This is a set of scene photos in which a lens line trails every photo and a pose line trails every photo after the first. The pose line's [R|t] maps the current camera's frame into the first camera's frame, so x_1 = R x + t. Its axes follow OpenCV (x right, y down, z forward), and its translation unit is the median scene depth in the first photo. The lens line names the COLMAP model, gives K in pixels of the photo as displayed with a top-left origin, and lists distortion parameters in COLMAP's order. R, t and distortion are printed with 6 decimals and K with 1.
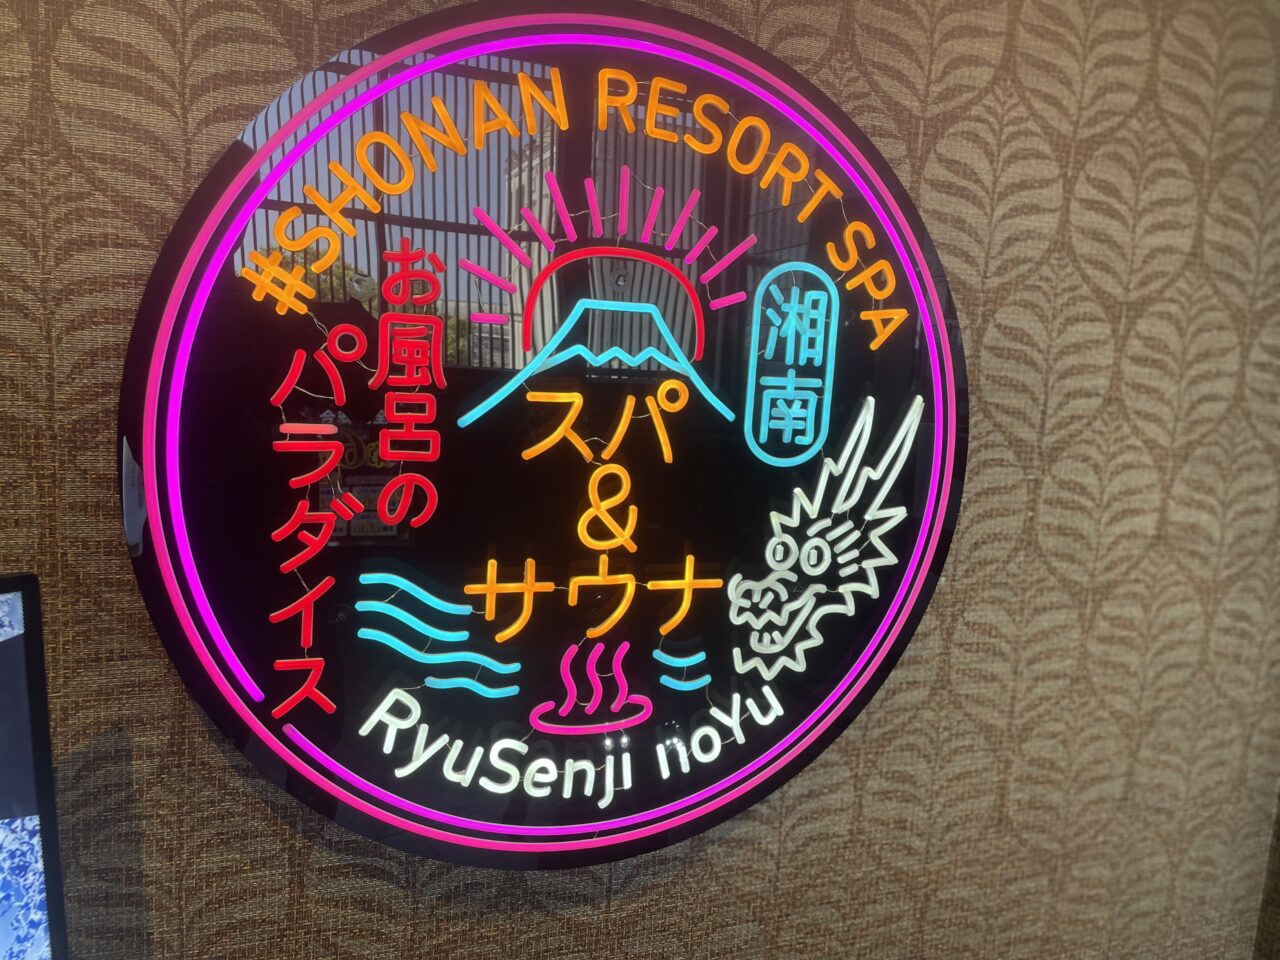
lens RADIAL K [[968.7, 0, 644.0], [0, 968.7, 468.5], [0, 0, 1]] dist [0.082968, -0.117956]
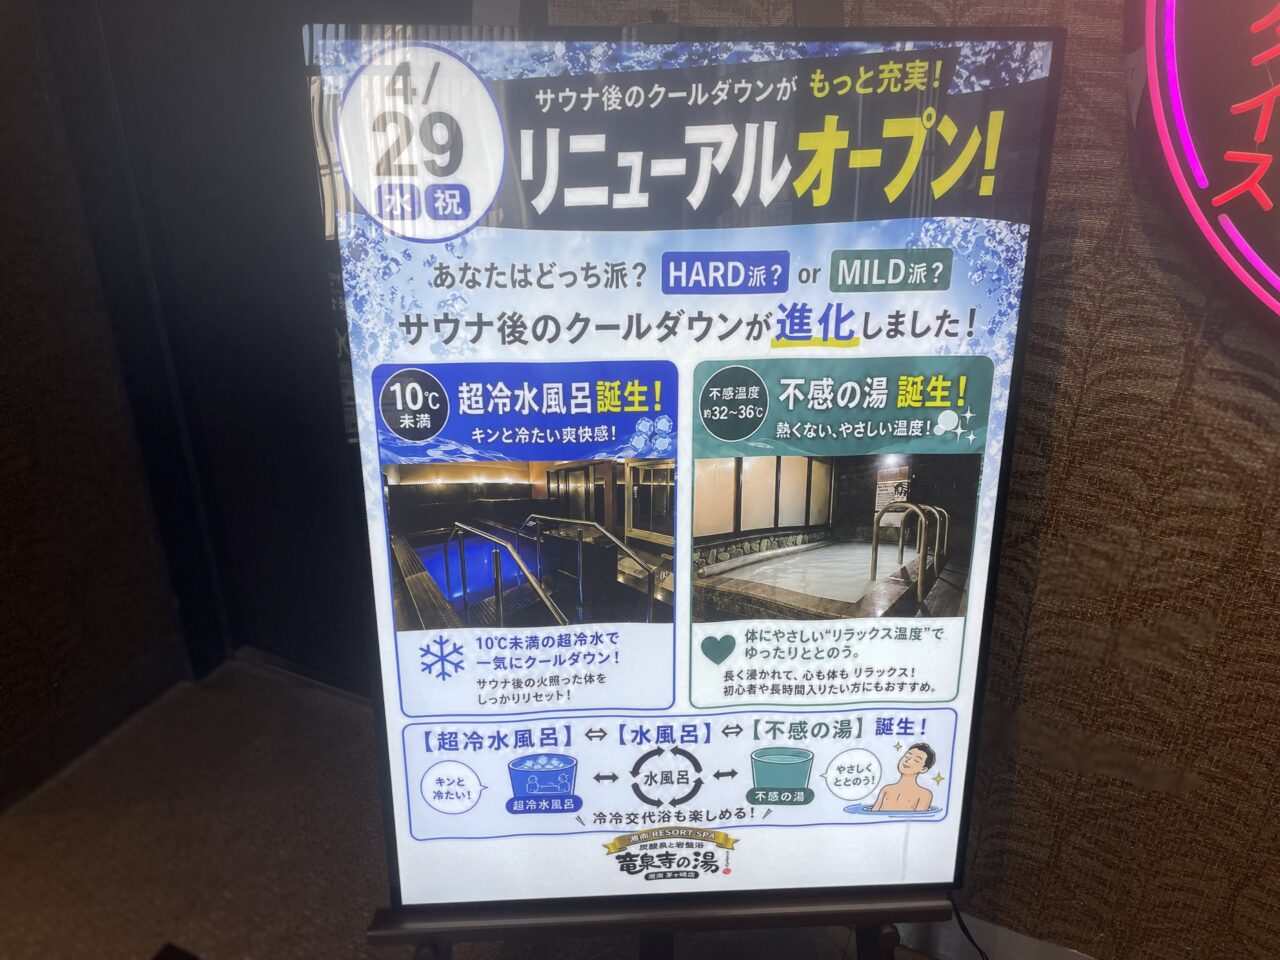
lens RADIAL K [[968.7, 0, 644.0], [0, 968.7, 468.5], [0, 0, 1]] dist [0.082968, -0.117956]
pose [[0.696075, 0.265544, -0.667057, 0.000418], [-0.060763, 0.947544, 0.313795, 0.214380], [0.715393, -0.177893, 0.675697, -0.267756]]
